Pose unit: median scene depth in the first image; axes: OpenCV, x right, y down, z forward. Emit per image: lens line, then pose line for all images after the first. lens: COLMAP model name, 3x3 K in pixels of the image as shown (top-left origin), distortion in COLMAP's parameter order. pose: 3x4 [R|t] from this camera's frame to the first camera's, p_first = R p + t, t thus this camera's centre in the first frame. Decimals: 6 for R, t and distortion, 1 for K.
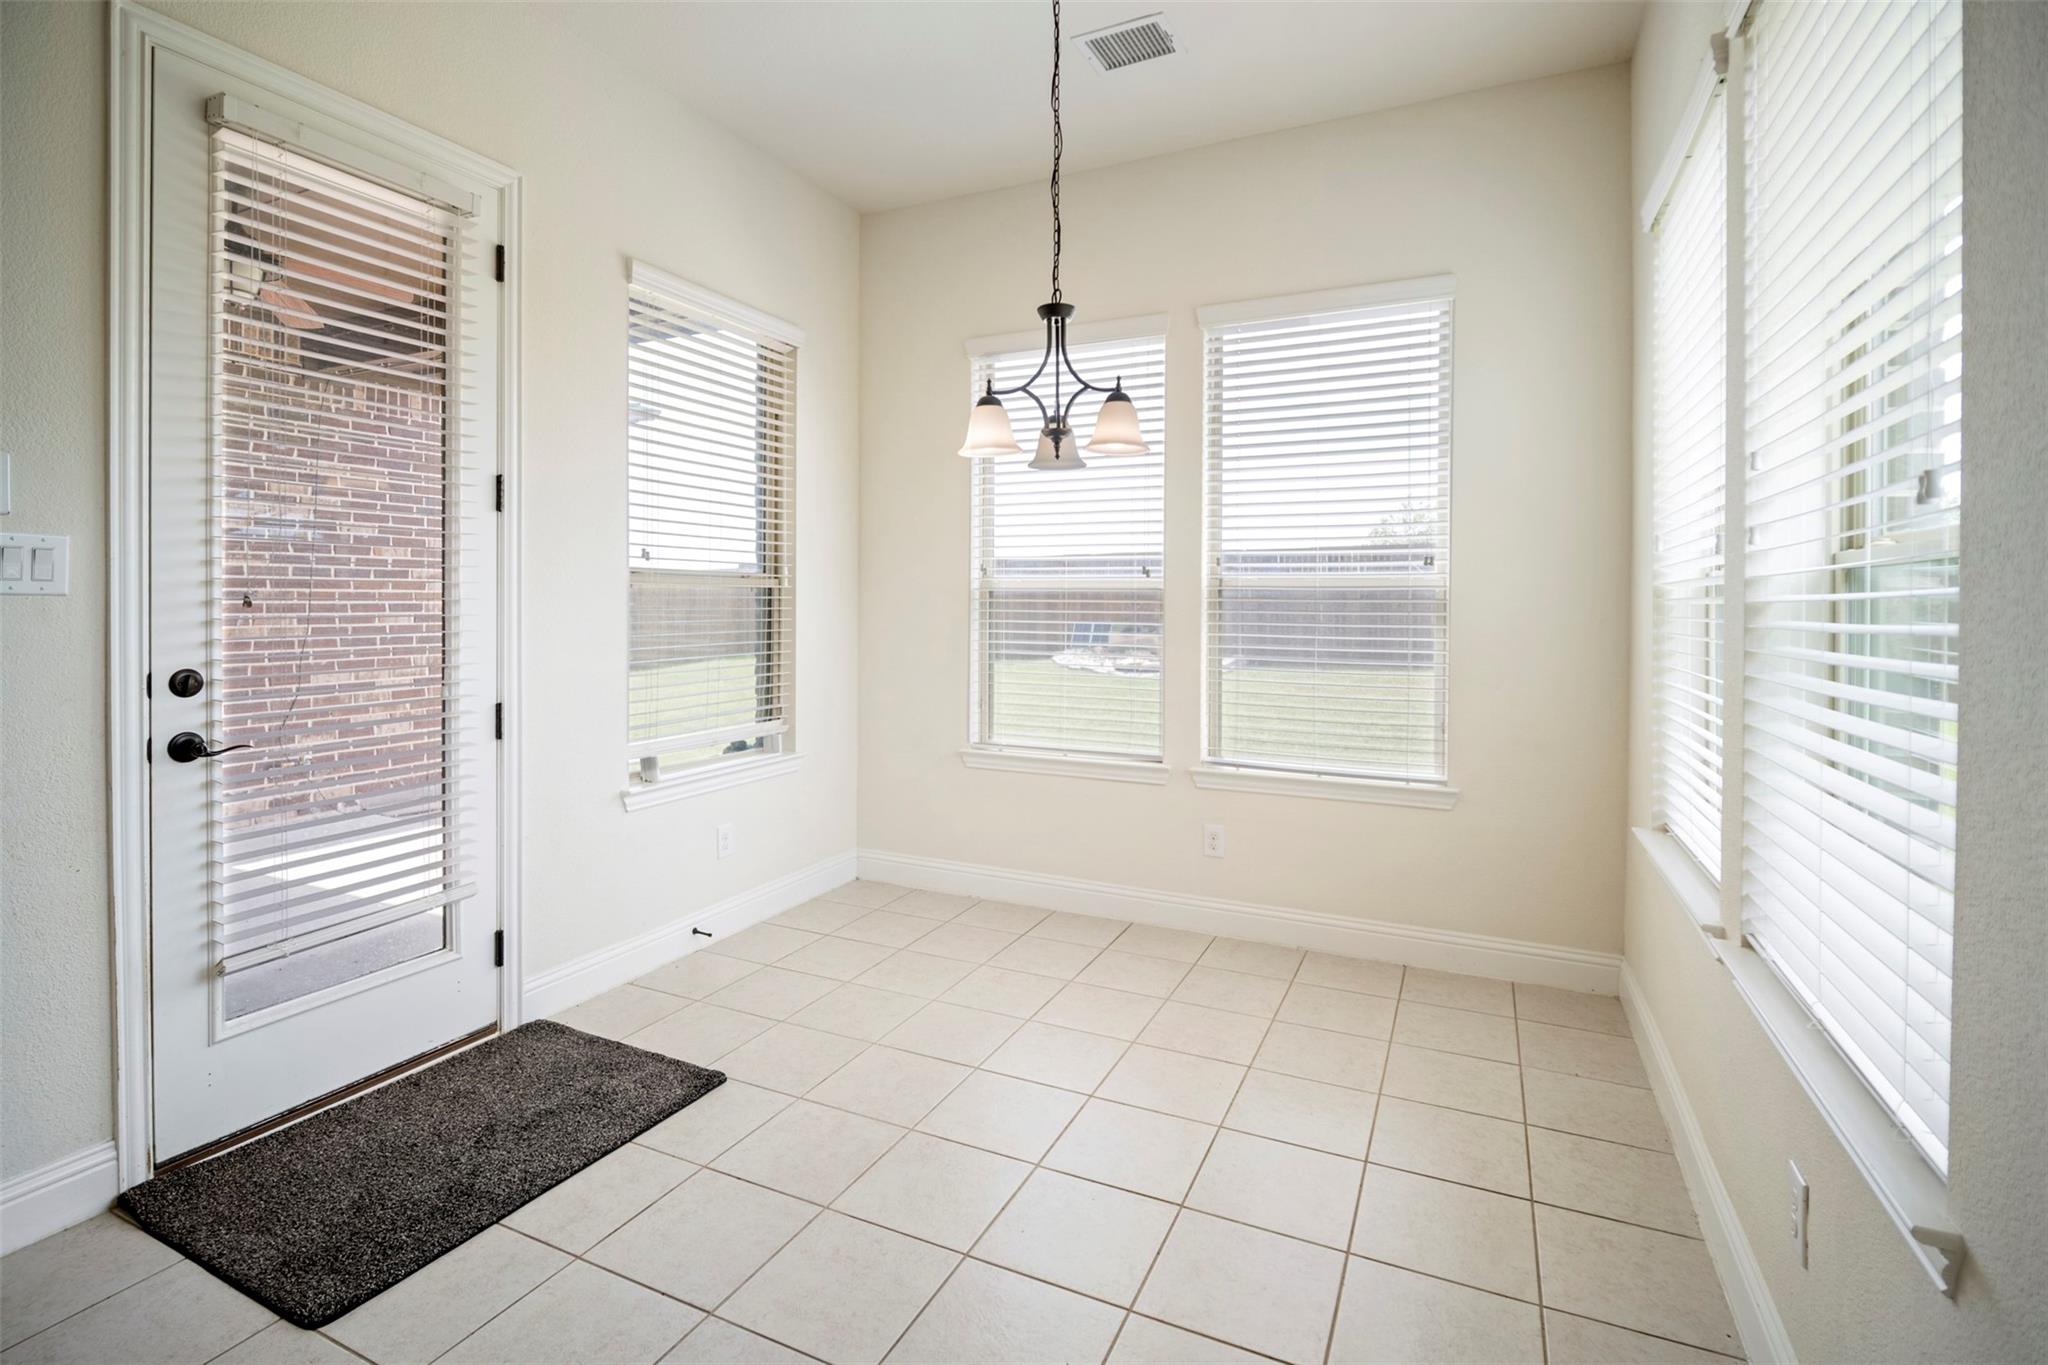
lens RADIAL K [[965.1, 0, 1021.5], [0, 965.1, 612.2], [0, 0, 1]] dist [-0.001128, -0.000096]
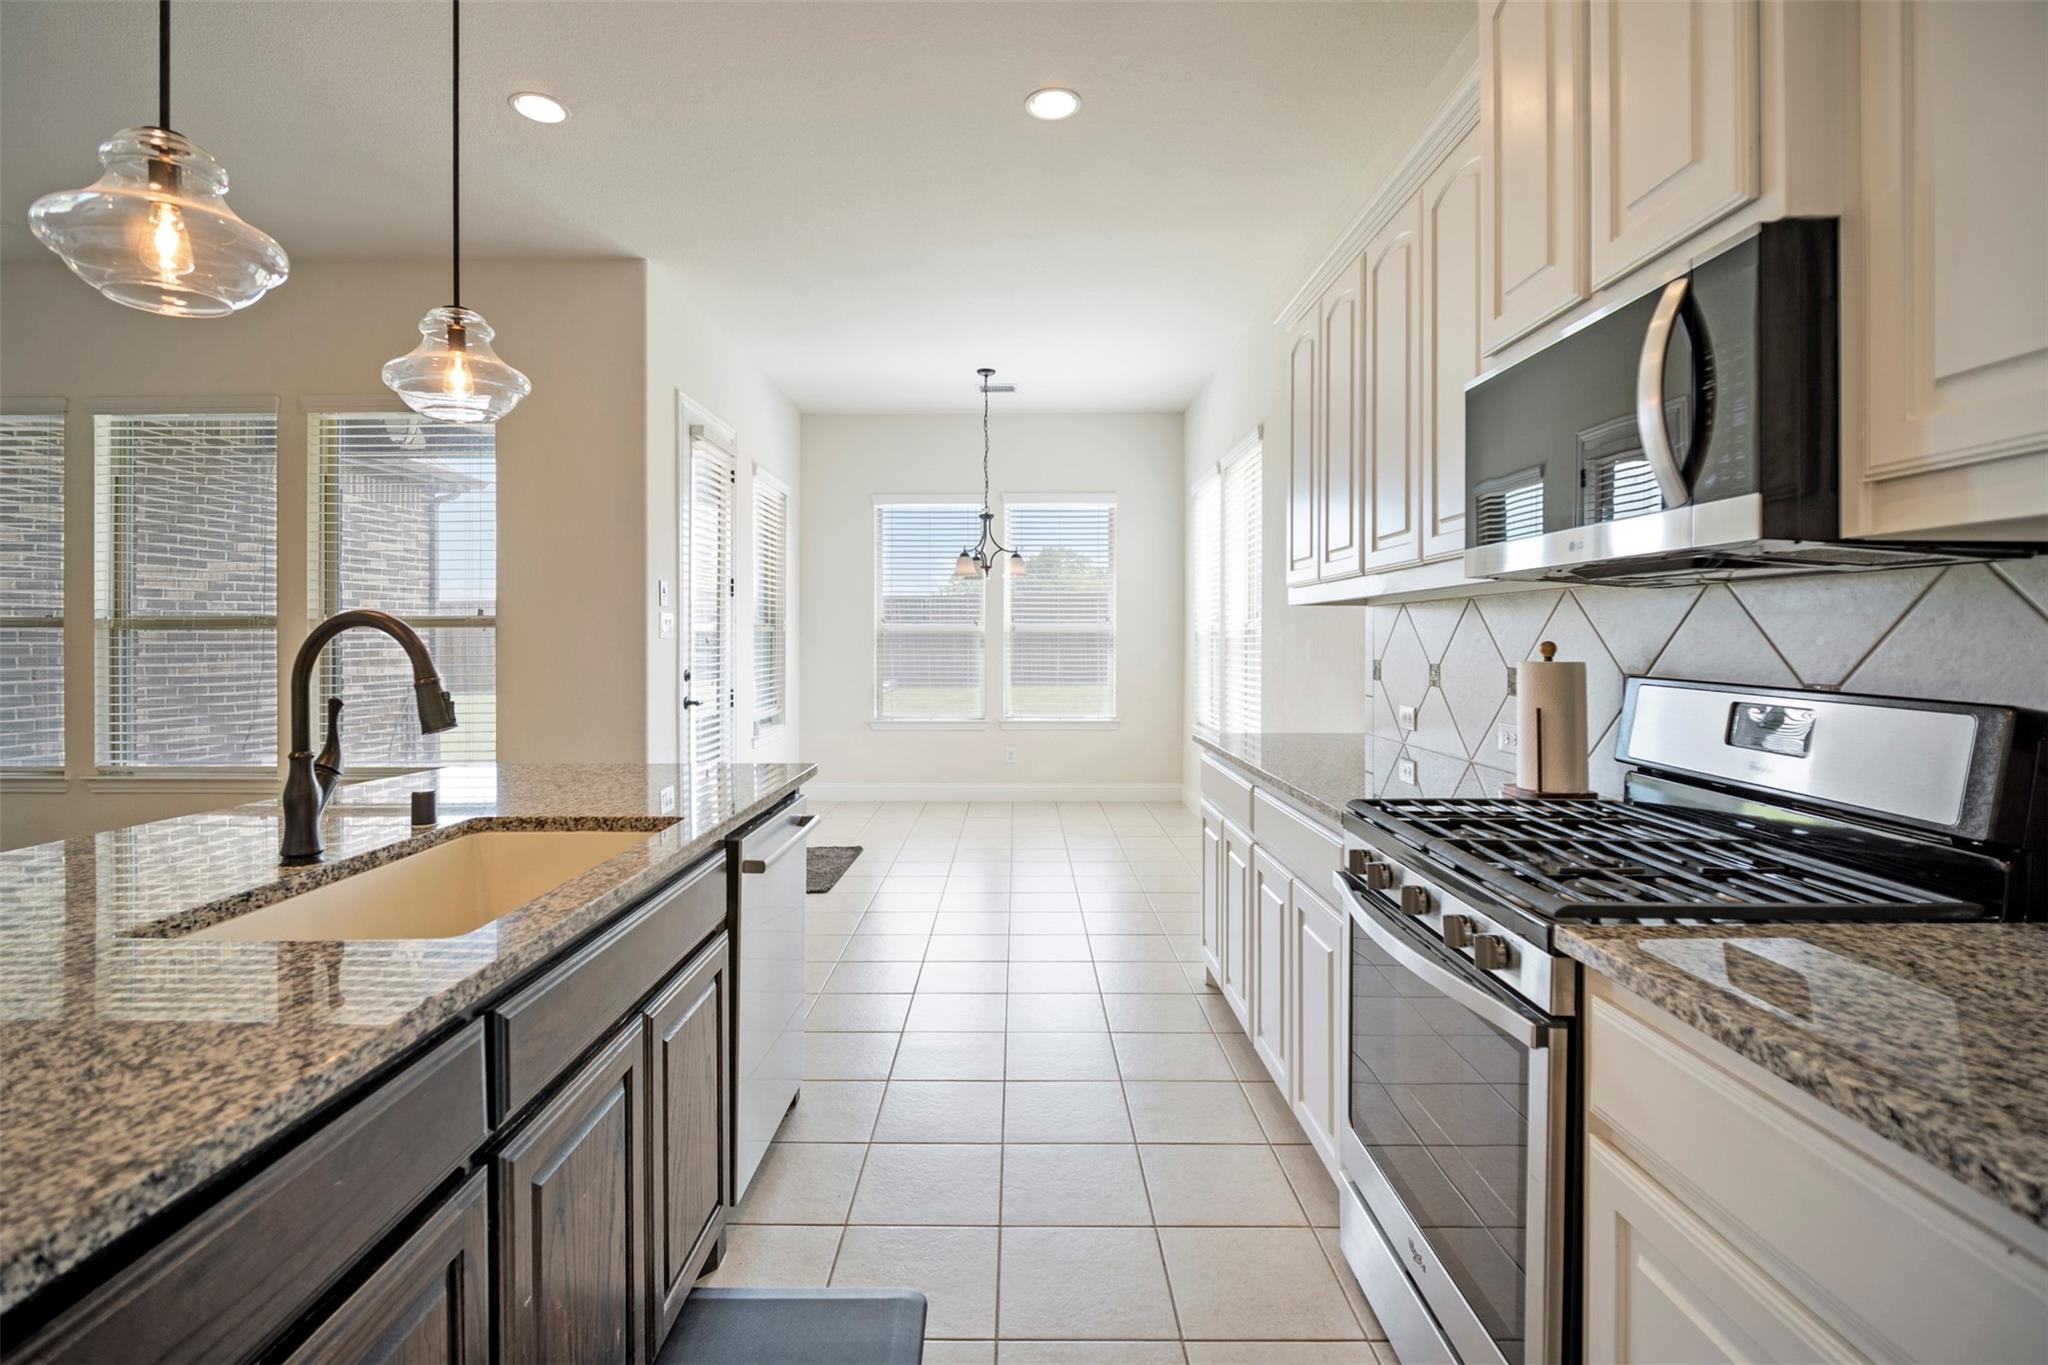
lens RADIAL K [[952.7, 0, 1025.2], [0, 952.7, 641.7], [0, 0, 1]] dist [-0.002530, -0.000957]
pose [[0.901070, -0.007381, 0.433610, -0.781365], [0.009758, 0.999947, -0.003255, 0.004200], [-0.433563, 0.007164, 0.901095, -1.003203]]
